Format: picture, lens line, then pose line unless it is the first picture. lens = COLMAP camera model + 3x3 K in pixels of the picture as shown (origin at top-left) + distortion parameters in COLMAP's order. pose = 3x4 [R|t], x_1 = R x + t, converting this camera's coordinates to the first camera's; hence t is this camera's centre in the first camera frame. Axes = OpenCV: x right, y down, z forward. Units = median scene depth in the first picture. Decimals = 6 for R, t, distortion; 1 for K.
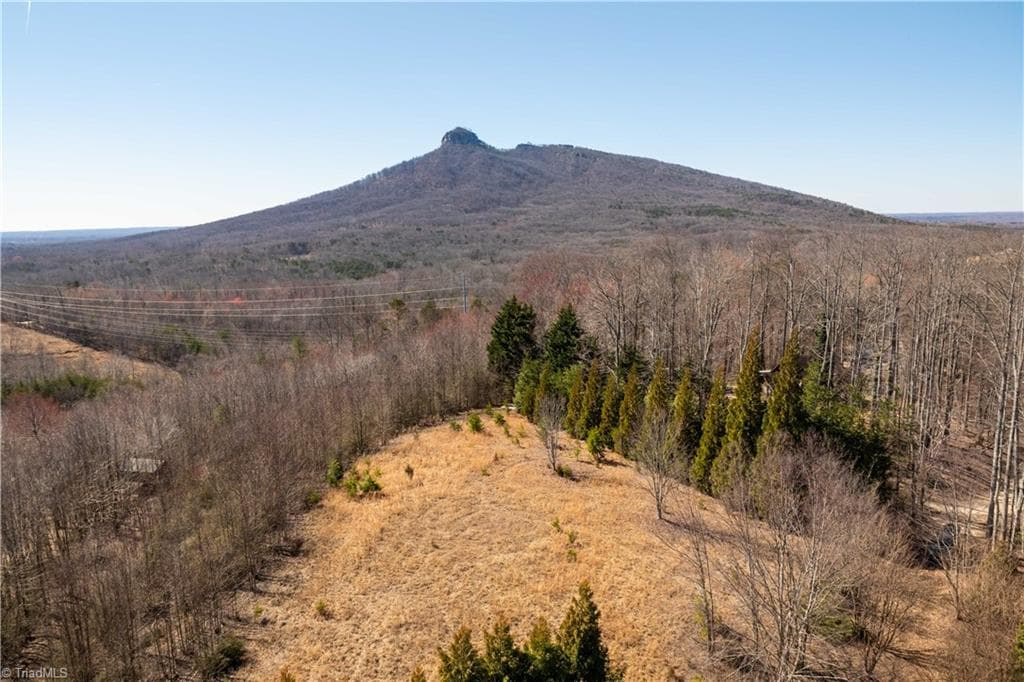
lens RADIAL K [[718.8, 0, 514.0], [0, 718.8, 340.9], [0, 0, 1]] dist [-0.020074, -0.027583]
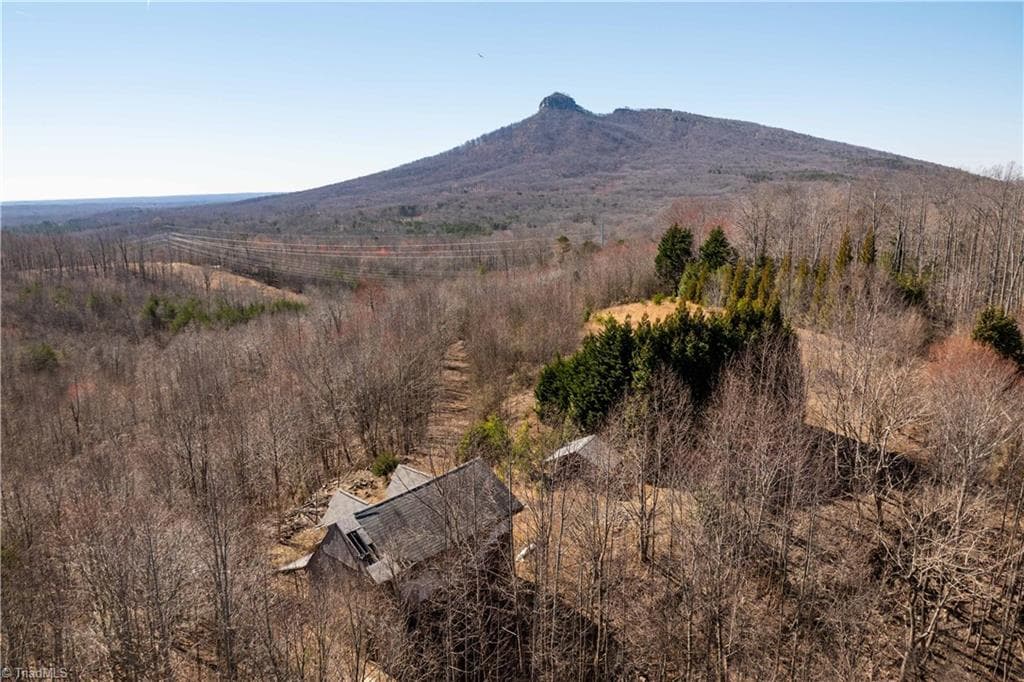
lens RADIAL K [[718.8, 0, 514.5], [0, 718.8, 341.2], [0, 0, 1]] dist [-0.020074, -0.027583]
pose [[0.992397, 0.025791, -0.120342, -0.008762], [-0.020260, 0.998691, 0.046959, 0.006941], [0.121395, -0.044164, 0.991621, -0.028696]]
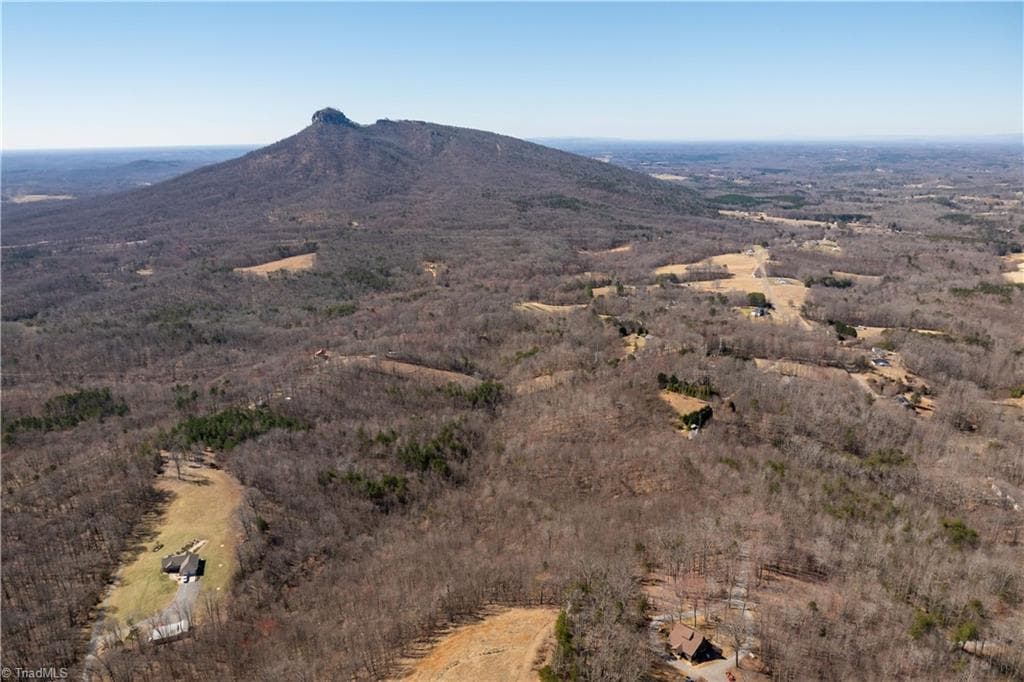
lens RADIAL K [[718.8, 0, 512.0], [0, 718.8, 342.8], [0, 0, 1]] dist [-0.020074, -0.027583]
pose [[0.961853, -0.064587, 0.265832, -0.183372], [0.035984, 0.993158, 0.111097, -0.066589], [-0.271188, -0.097294, 0.957596, -0.292135]]
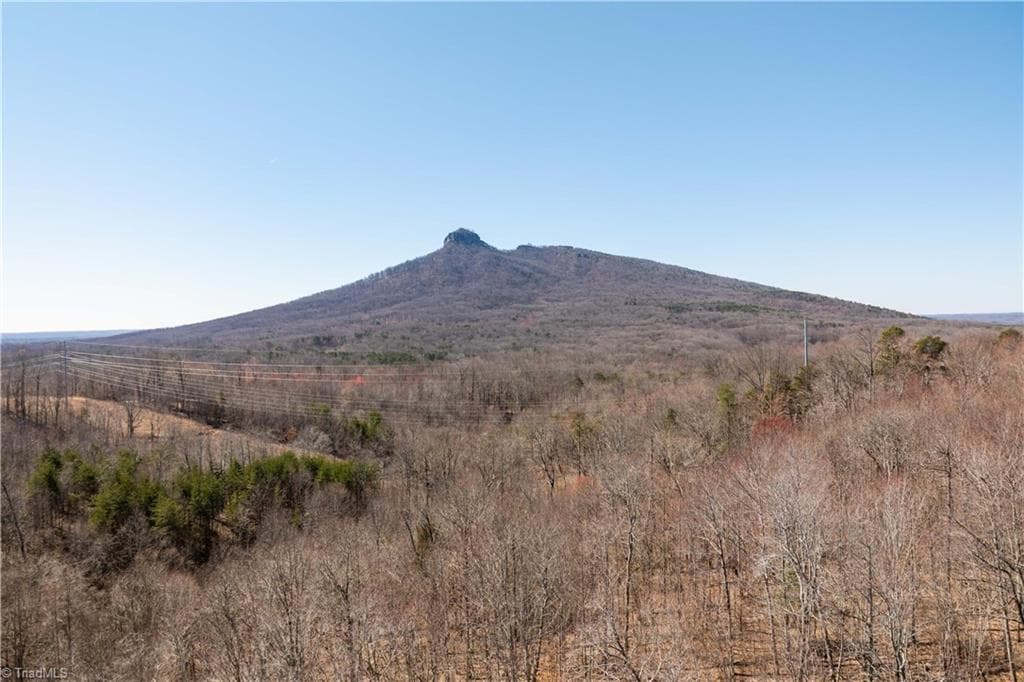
lens RADIAL K [[718.8, 0, 513.8], [0, 718.8, 342.1], [0, 0, 1]] dist [-0.020074, -0.027583]
pose [[0.999473, -0.000836, 0.032460, -0.054874], [0.005405, 0.990005, -0.140932, 0.005231], [-0.032018, 0.141033, 0.989487, 0.030505]]
